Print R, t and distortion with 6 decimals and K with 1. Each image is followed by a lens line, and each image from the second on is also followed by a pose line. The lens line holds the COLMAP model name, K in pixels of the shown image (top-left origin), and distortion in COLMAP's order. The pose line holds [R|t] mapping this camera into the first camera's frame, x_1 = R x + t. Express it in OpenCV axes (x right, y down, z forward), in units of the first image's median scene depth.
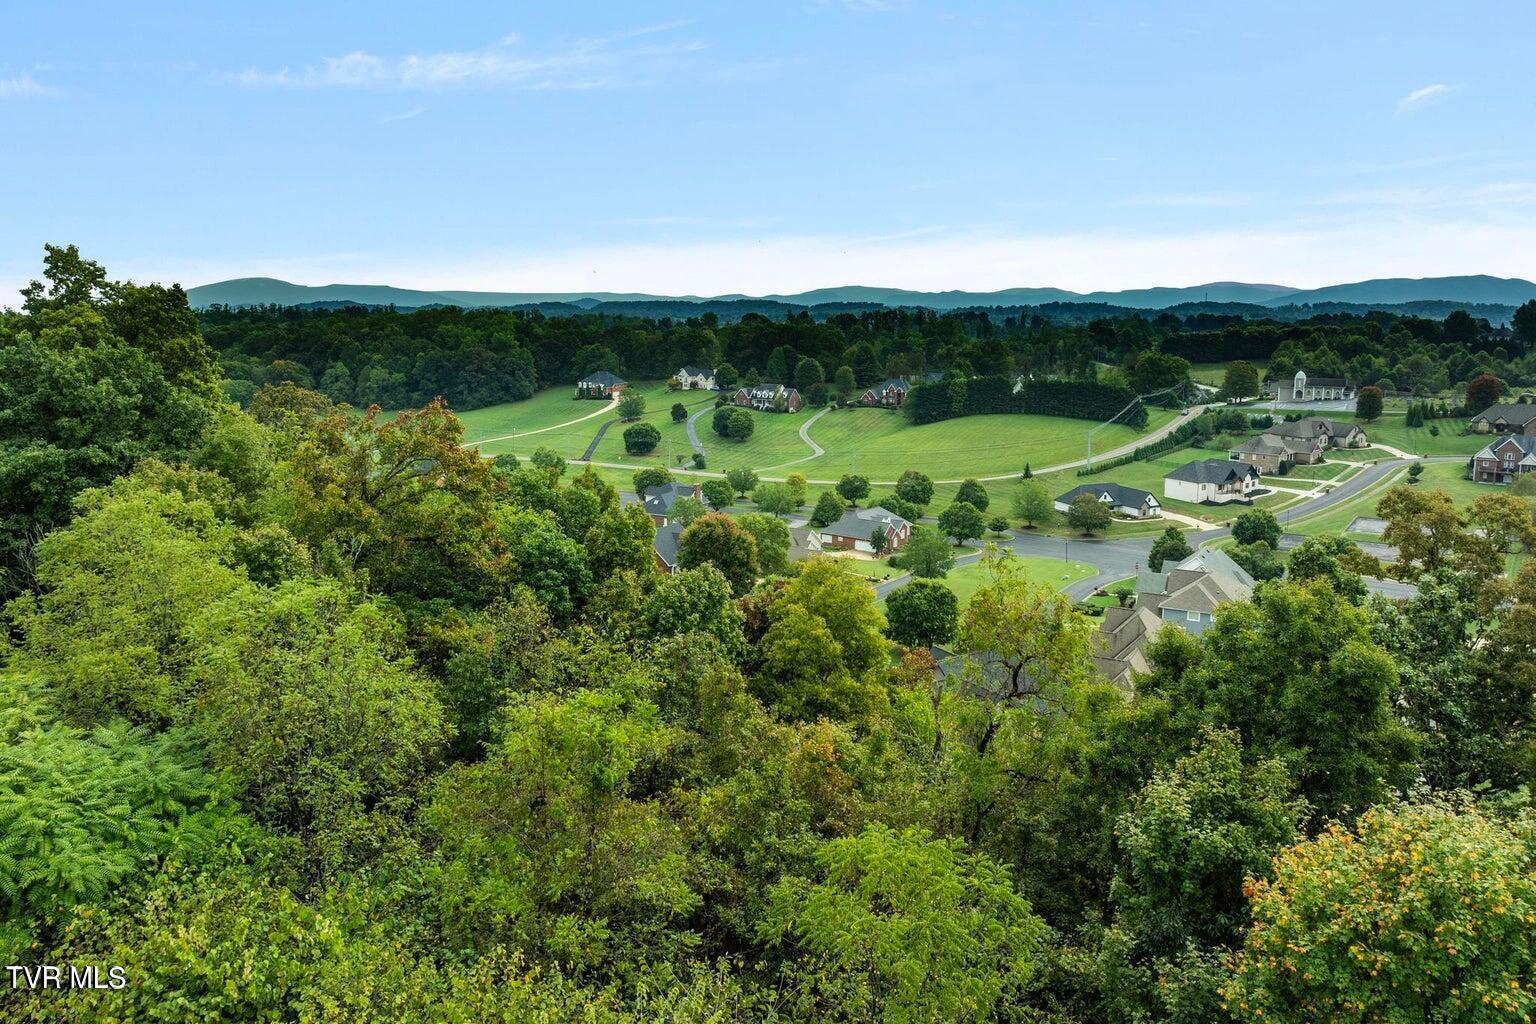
lens RADIAL K [[1075.1, 0, 766.4], [0, 1075.1, 471.0], [0, 0, 1]] dist [-0.049138, 0.004921]
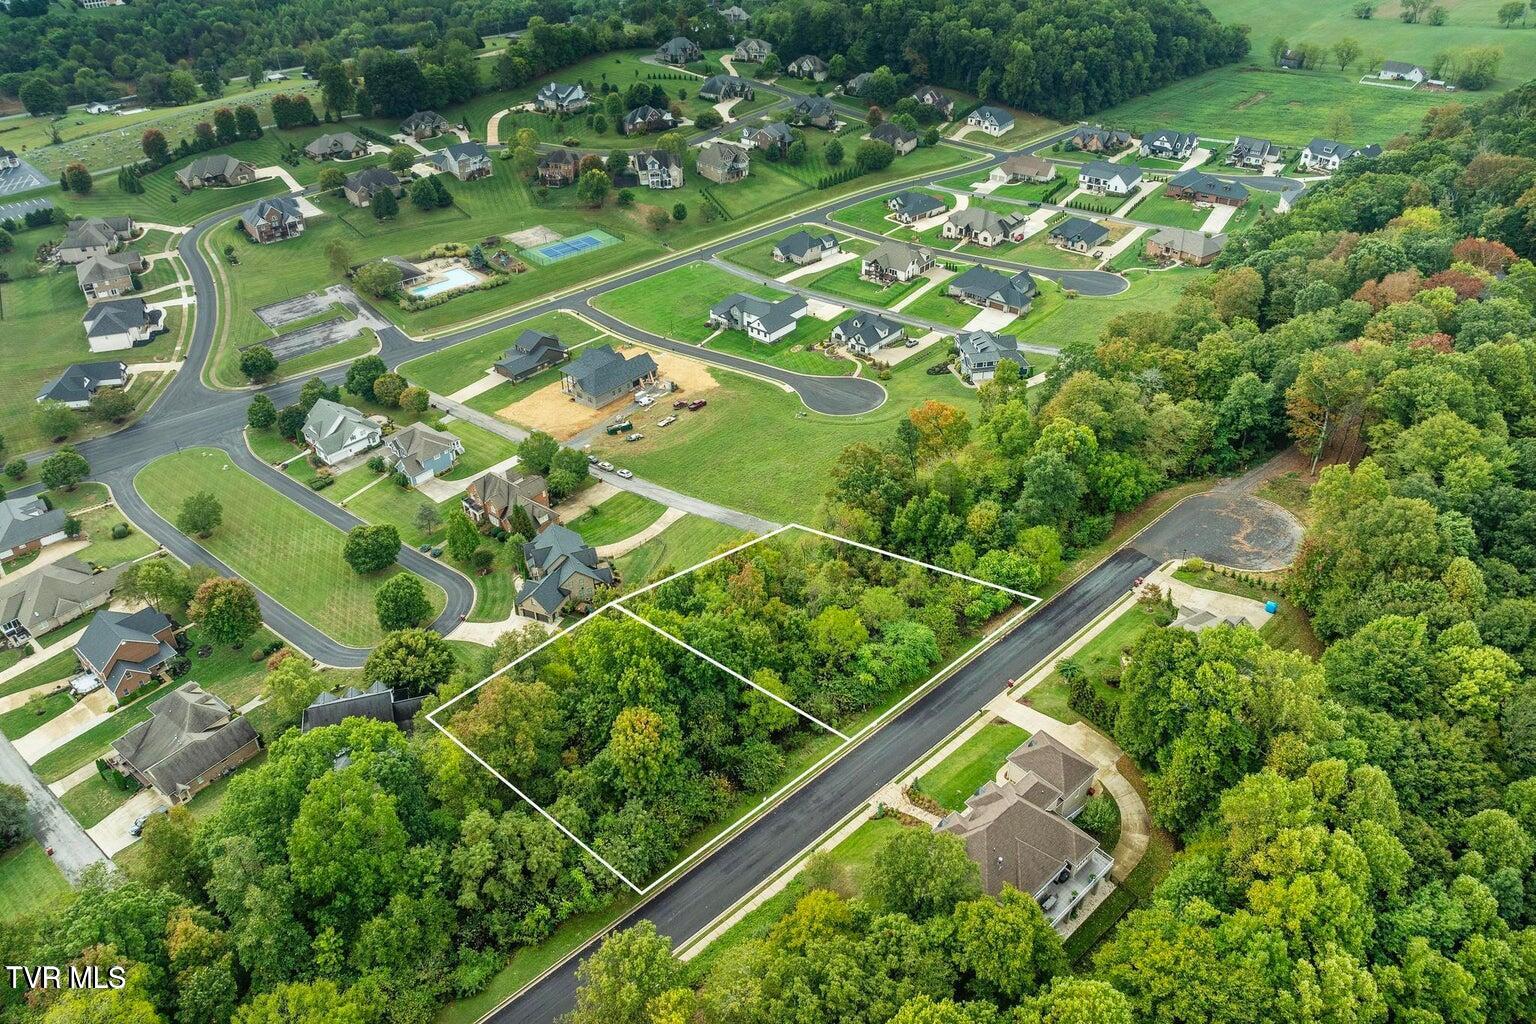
lens RADIAL K [[1075.1, 0, 766.4], [0, 1075.1, 471.0], [0, 0, 1]] dist [-0.049138, 0.004921]
pose [[0.190552, -0.536325, 0.822220, -0.437688], [0.149735, 0.843645, 0.515599, -0.306301], [-0.970190, 0.024867, 0.241065, 0.021433]]
